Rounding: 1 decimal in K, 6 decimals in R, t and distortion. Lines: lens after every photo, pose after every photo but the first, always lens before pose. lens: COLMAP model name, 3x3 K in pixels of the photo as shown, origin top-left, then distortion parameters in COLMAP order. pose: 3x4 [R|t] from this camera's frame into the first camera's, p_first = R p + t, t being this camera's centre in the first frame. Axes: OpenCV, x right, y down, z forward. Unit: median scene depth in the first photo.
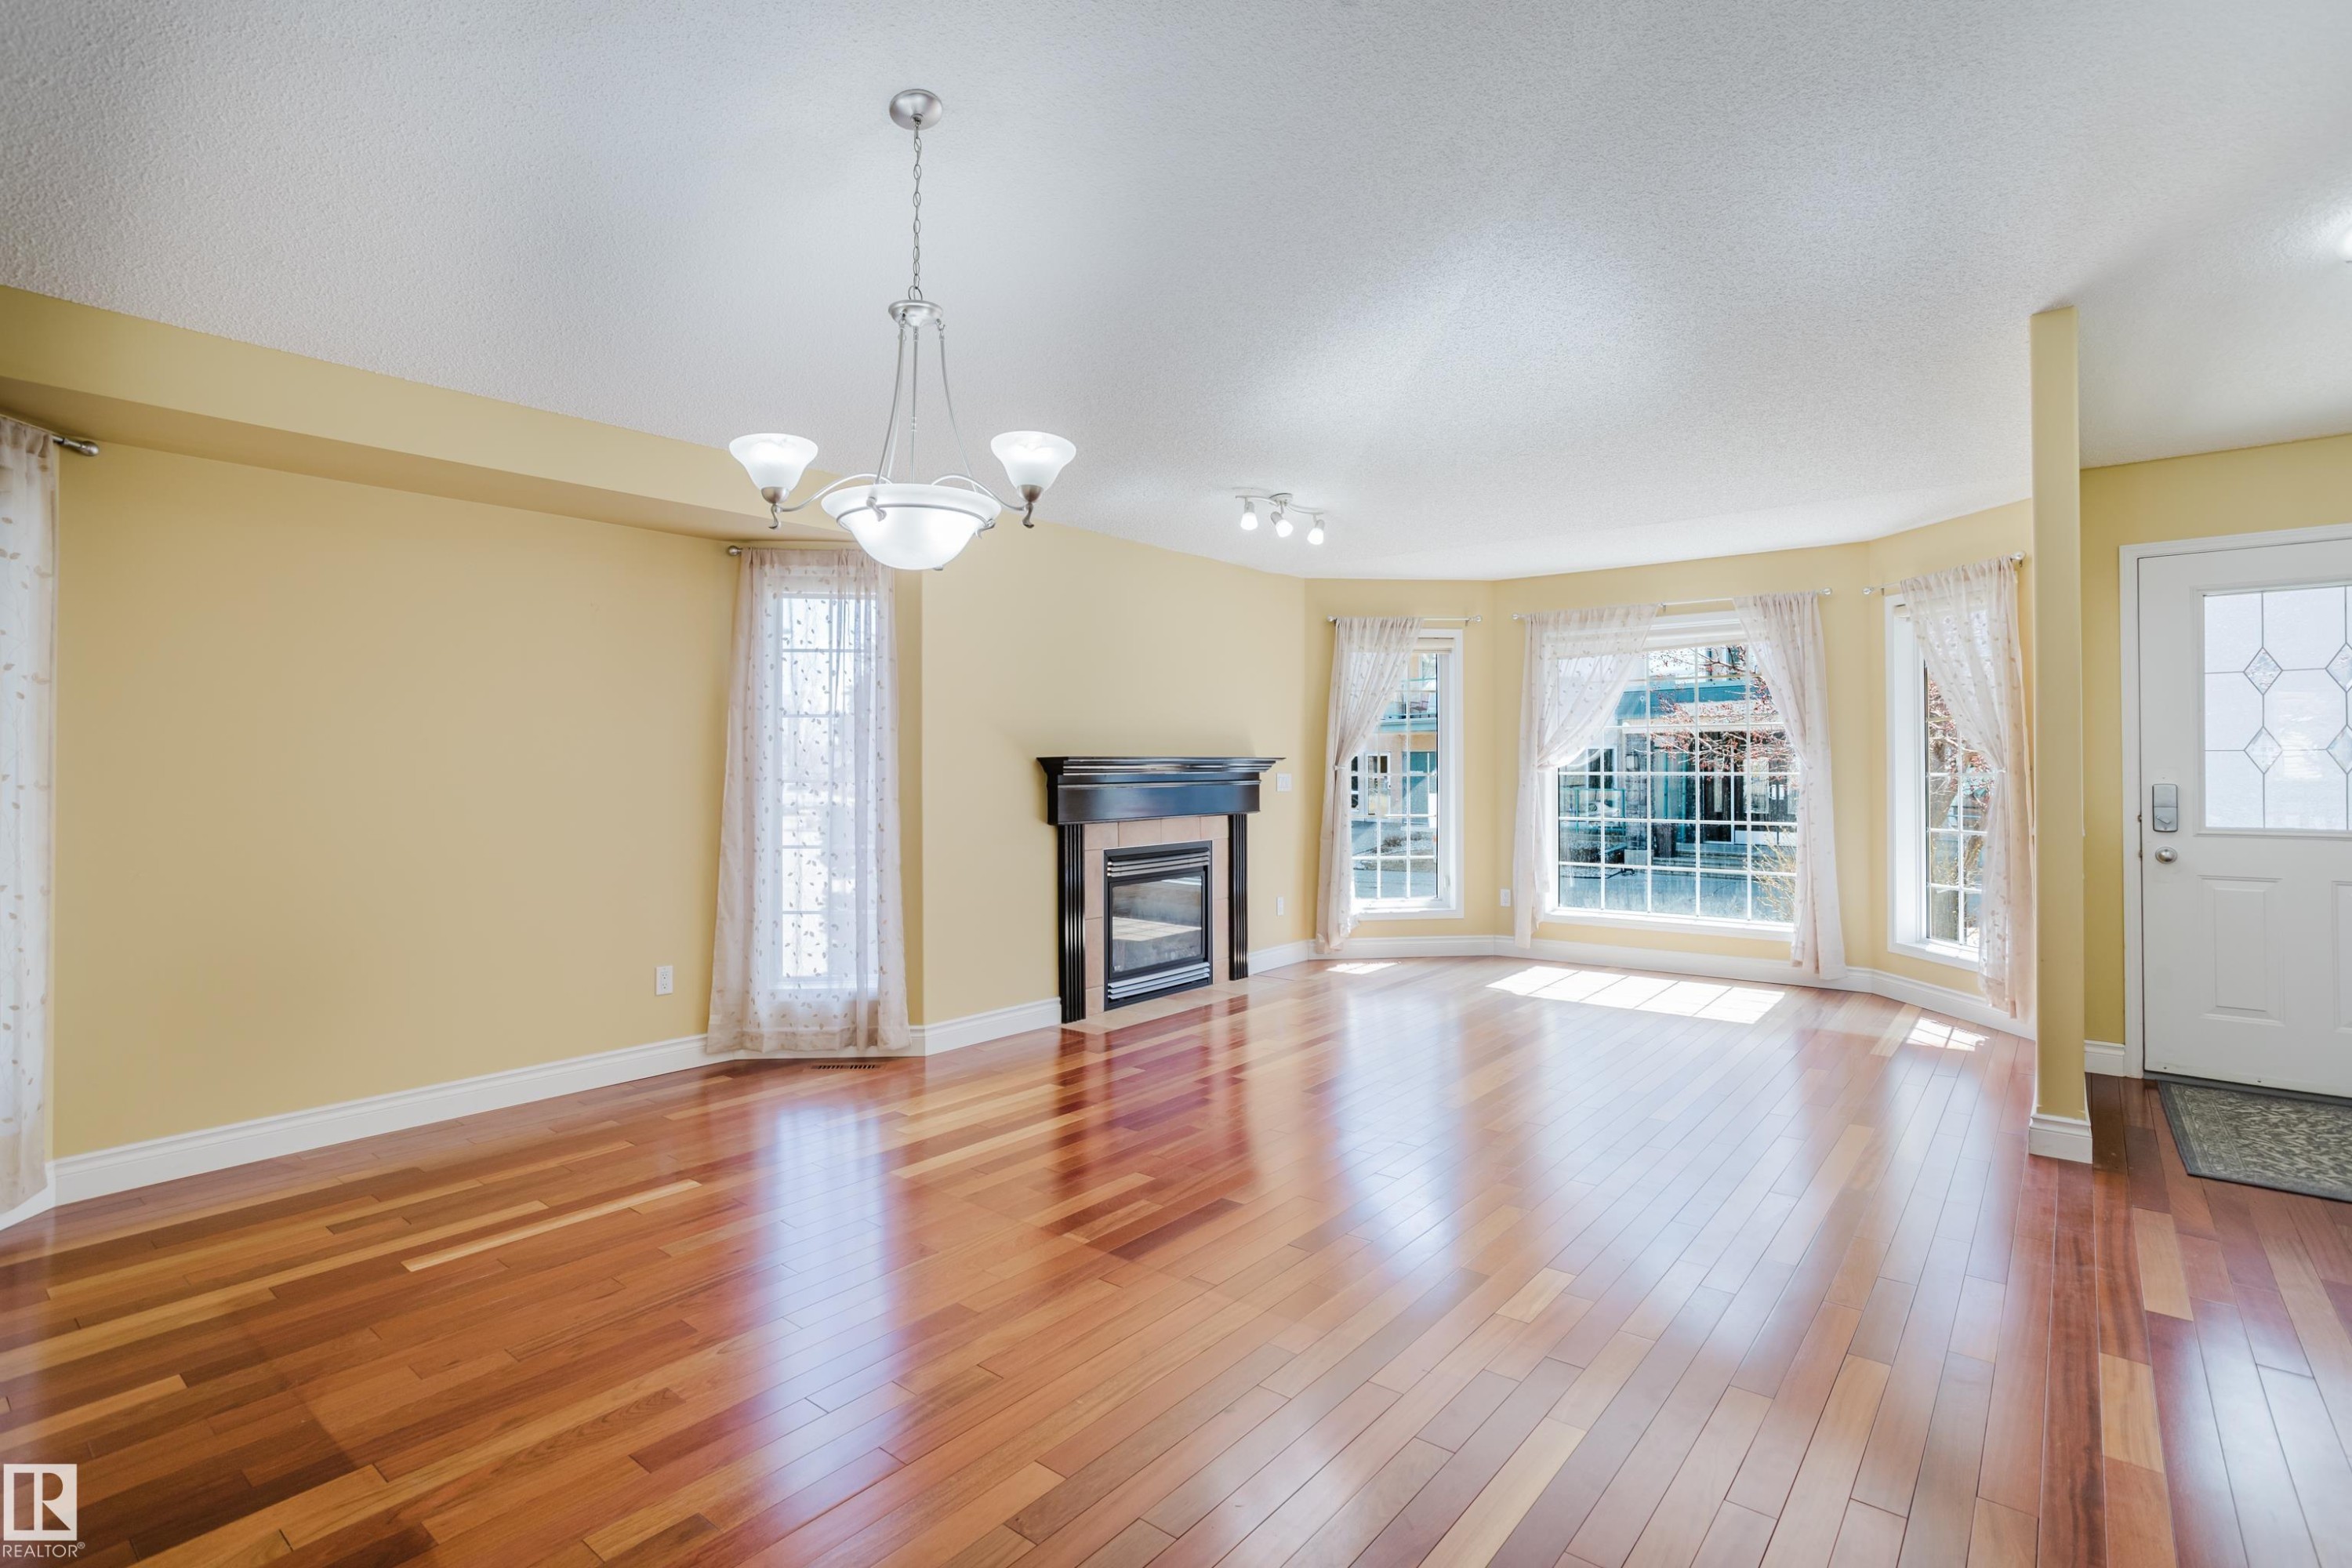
lens RADIAL K [[1136.0, 0, 1184.5], [0, 1136.0, 755.6], [0, 0, 1]] dist [-0.023474, 0.006187]
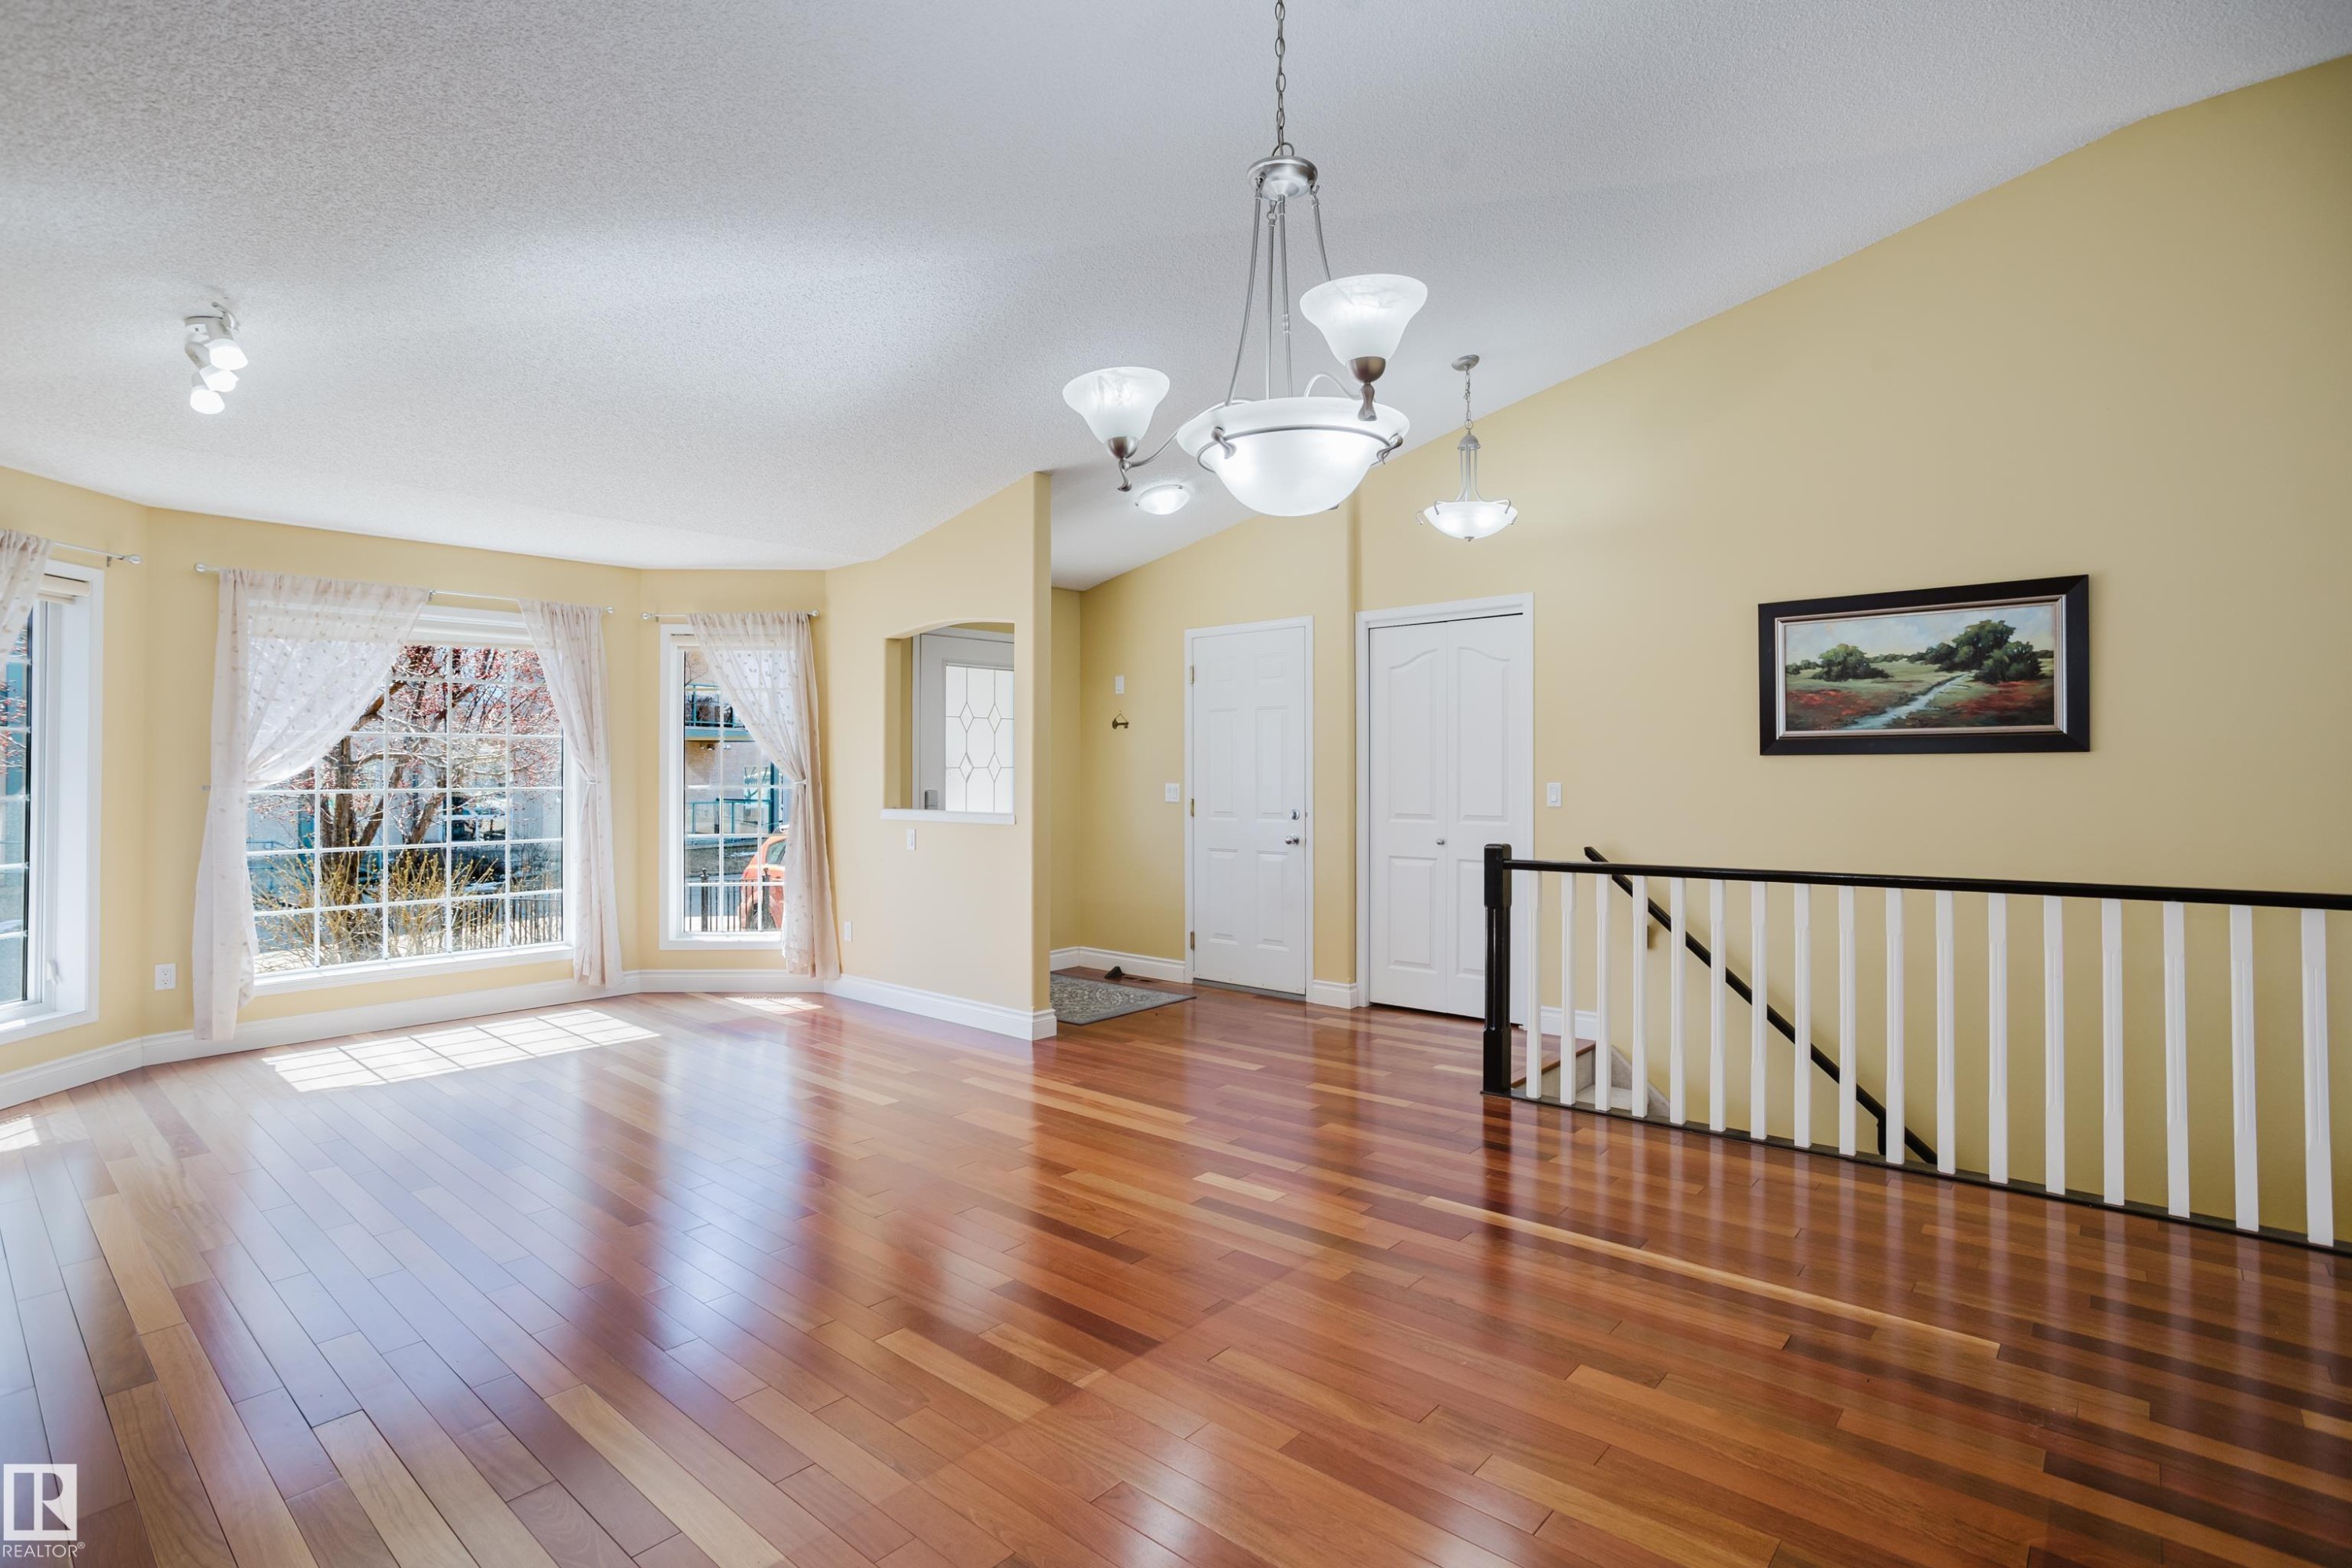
lens RADIAL K [[1136.0, 0, 1169.2], [0, 1136.0, 777.2], [0, 0, 1]] dist [-0.023474, 0.006187]
pose [[0.050806, -0.001219, 0.998708, -0.403102], [-0.002116, 0.999997, 0.001328, 0.003632], [-0.998706, -0.002181, 0.050804, 0.417575]]
